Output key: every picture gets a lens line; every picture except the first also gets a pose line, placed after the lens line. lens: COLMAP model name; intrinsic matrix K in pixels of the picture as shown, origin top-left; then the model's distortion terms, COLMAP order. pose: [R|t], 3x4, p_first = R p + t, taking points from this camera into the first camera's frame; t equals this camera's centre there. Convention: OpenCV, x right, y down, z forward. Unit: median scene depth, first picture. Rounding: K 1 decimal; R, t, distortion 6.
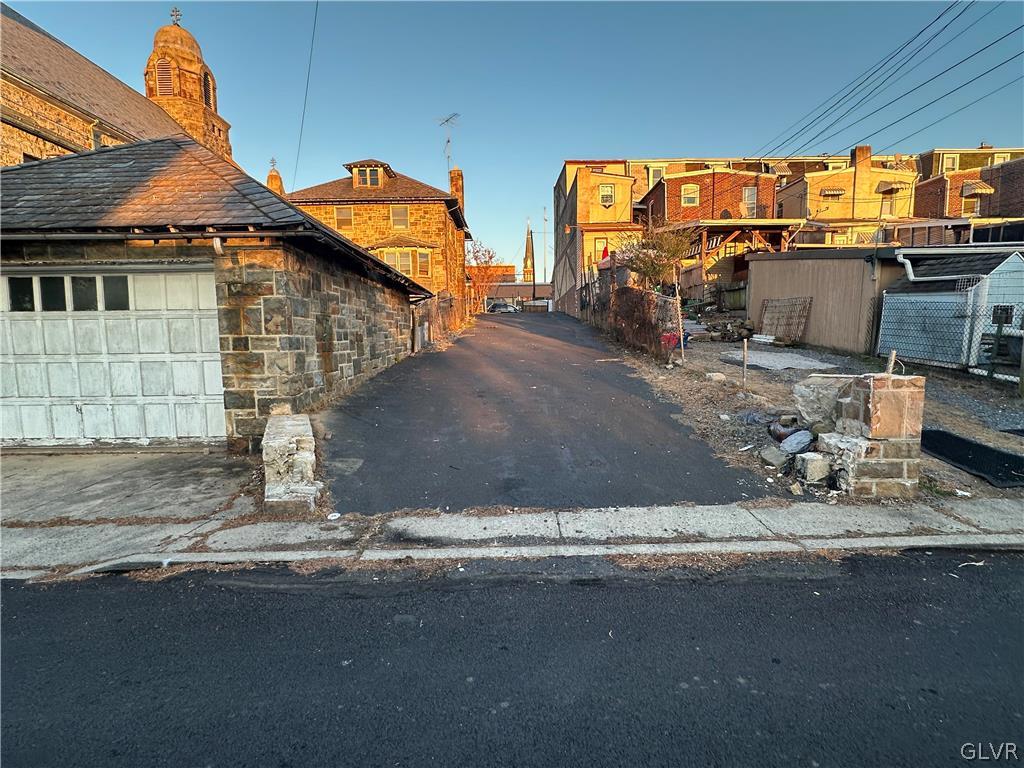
lens RADIAL K [[486.0, 0, 513.6], [0, 486.0, 384.2], [0, 0, 1]] dist [-0.001659, -0.000671]
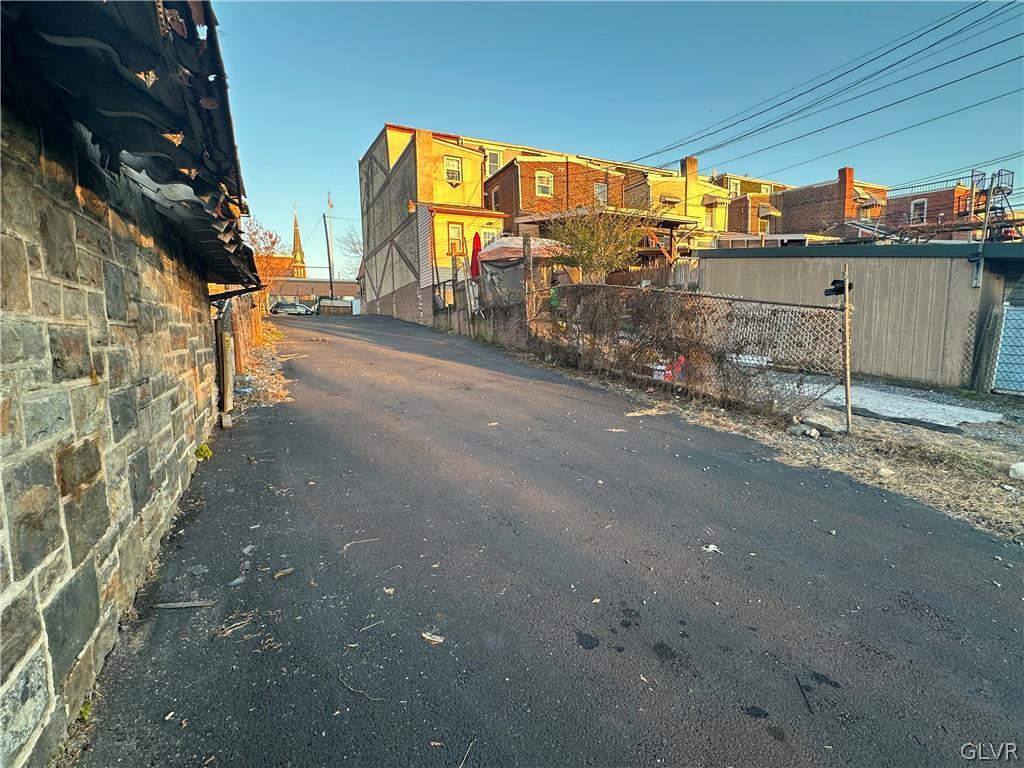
lens RADIAL K [[486.0, 0, 508.7], [0, 486.0, 385.0], [0, 0, 1]] dist [-0.001659, -0.000671]
pose [[0.904437, -0.046994, 0.424012, -0.073769], [0.047666, 0.998823, 0.009027, -0.038375], [-0.423937, 0.012047, 0.905612, 0.227759]]
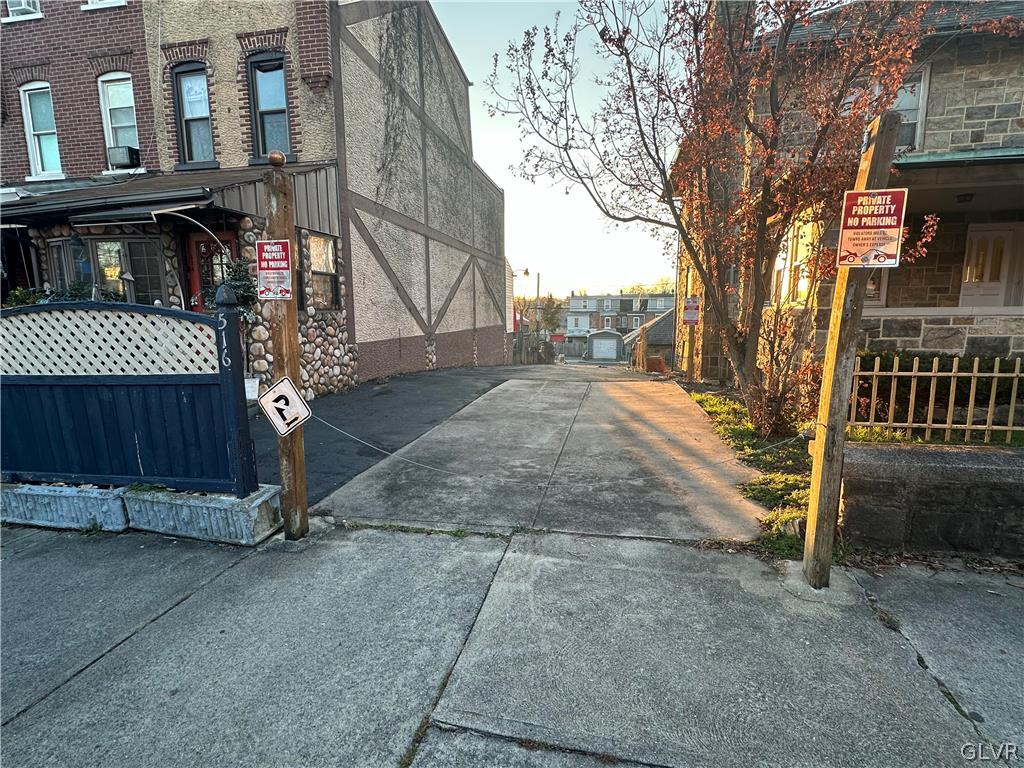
lens RADIAL K [[486.0, 0, 513.8], [0, 486.0, 386.0], [0, 0, 1]] dist [-0.001659, -0.000671]
pose [[-0.982370, -0.005399, 0.186870, -0.052878], [0.039203, 0.971408, 0.234157, -0.290370], [-0.182791, 0.237355, -0.954070, 1.768424]]
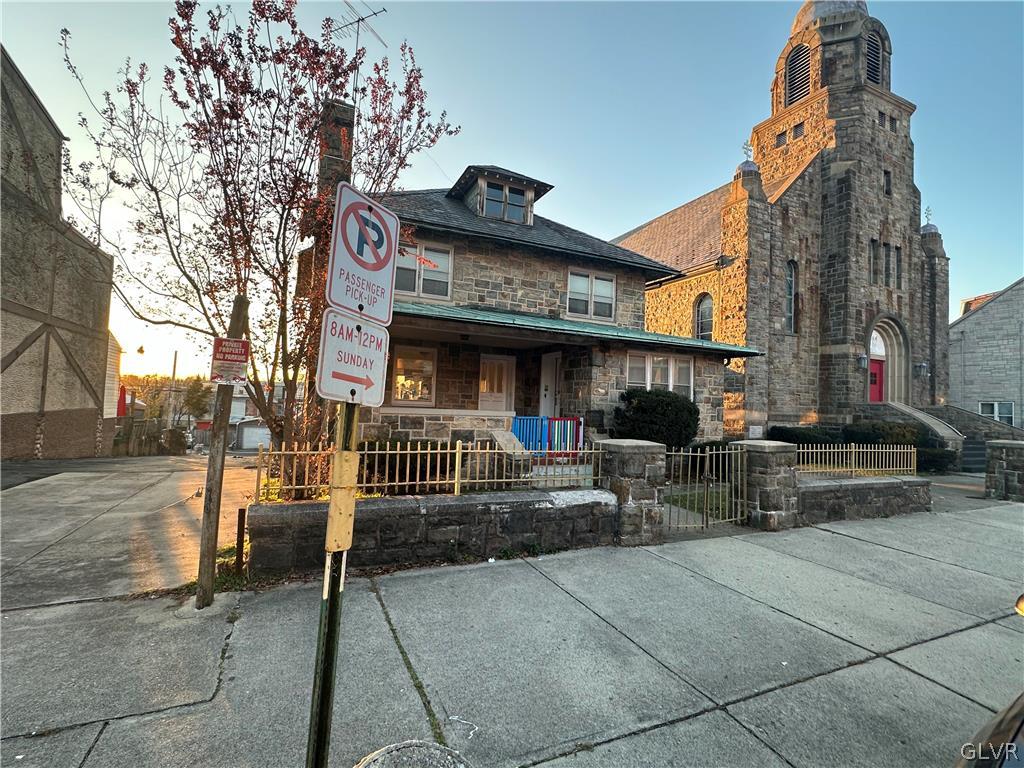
lens RADIAL K [[486.0, 0, 511.1], [0, 486.0, 385.2], [0, 0, 1]] dist [-0.001659, -0.000671]
pose [[-0.901350, -0.039850, -0.431255, -0.110311], [-0.064658, 0.996980, 0.043012, -0.299000], [0.428239, 0.066653, -0.901204, 1.827101]]
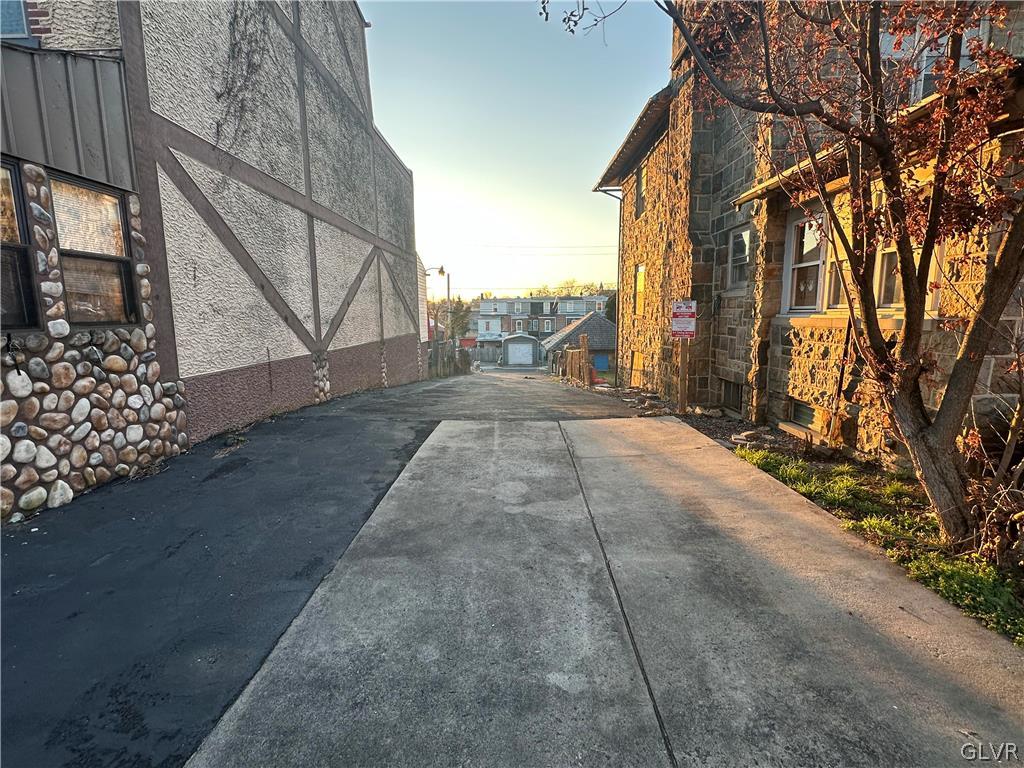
lens RADIAL K [[486.0, 0, 513.1], [0, 486.0, 385.9], [0, 0, 1]] dist [-0.001659, -0.000671]
pose [[-0.999622, 0.027508, 0.000344, -0.015511], [0.026817, 0.971574, 0.235213, -0.284380], [0.006136, 0.235133, -0.971944, 1.647021]]
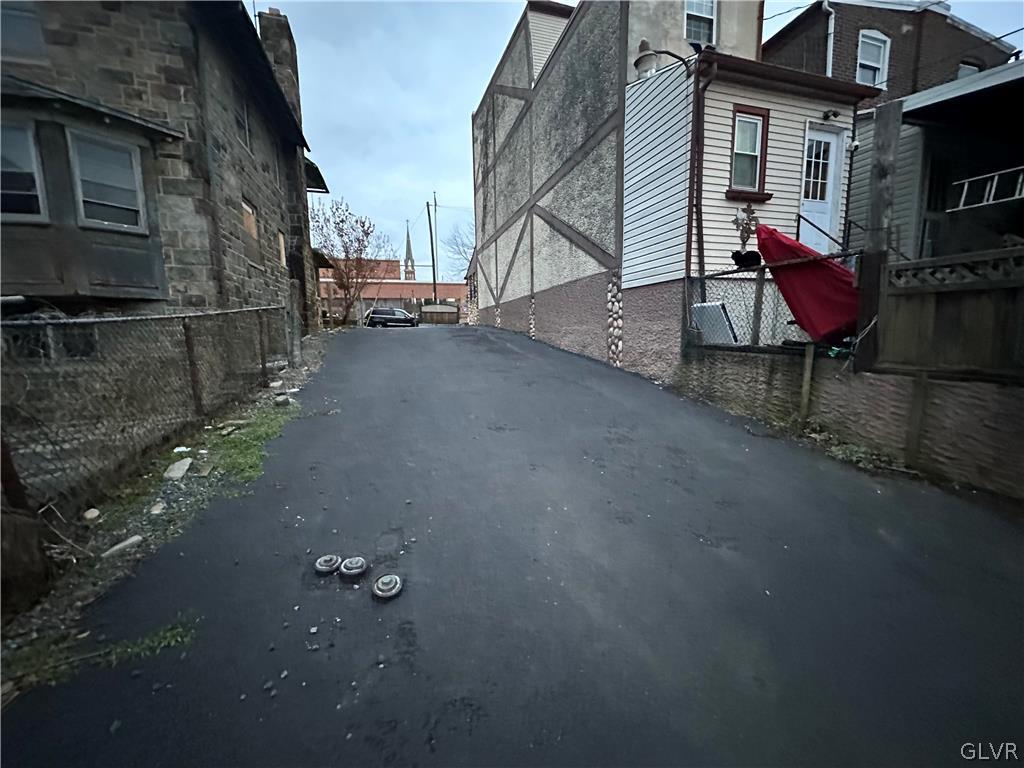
lens RADIAL K [[409.3, 0, 512.4], [0, 409.3, 381.5], [0, 0, 1]] dist [-0.000324, 0.000491]
pose [[0.962327, -0.034606, 0.269685, -0.024326], [0.027727, 0.999187, 0.029276, -0.130171], [-0.270479, -0.020695, 0.962503, 0.694643]]
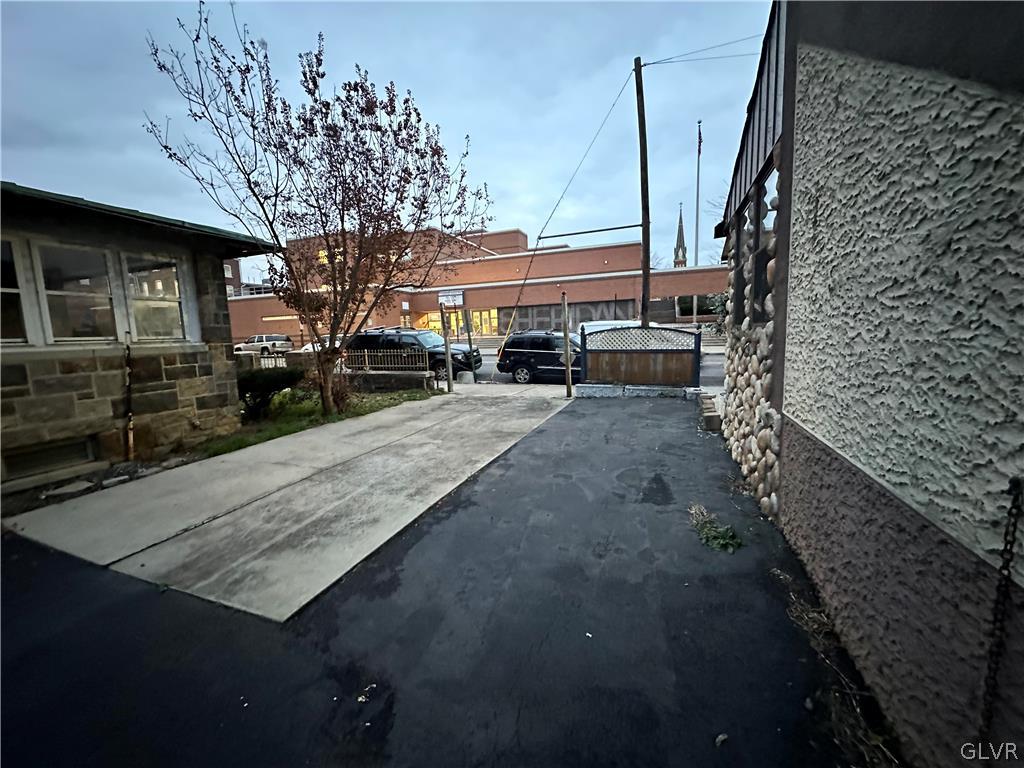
lens RADIAL K [[409.3, 0, 512.6], [0, 409.3, 382.8], [0, 0, 1]] dist [-0.000324, 0.000491]
pose [[0.941530, 0.023442, -0.336113, 0.096565], [-0.010703, 0.999154, 0.039704, -0.253408], [0.336760, -0.033785, 0.940984, 1.320389]]
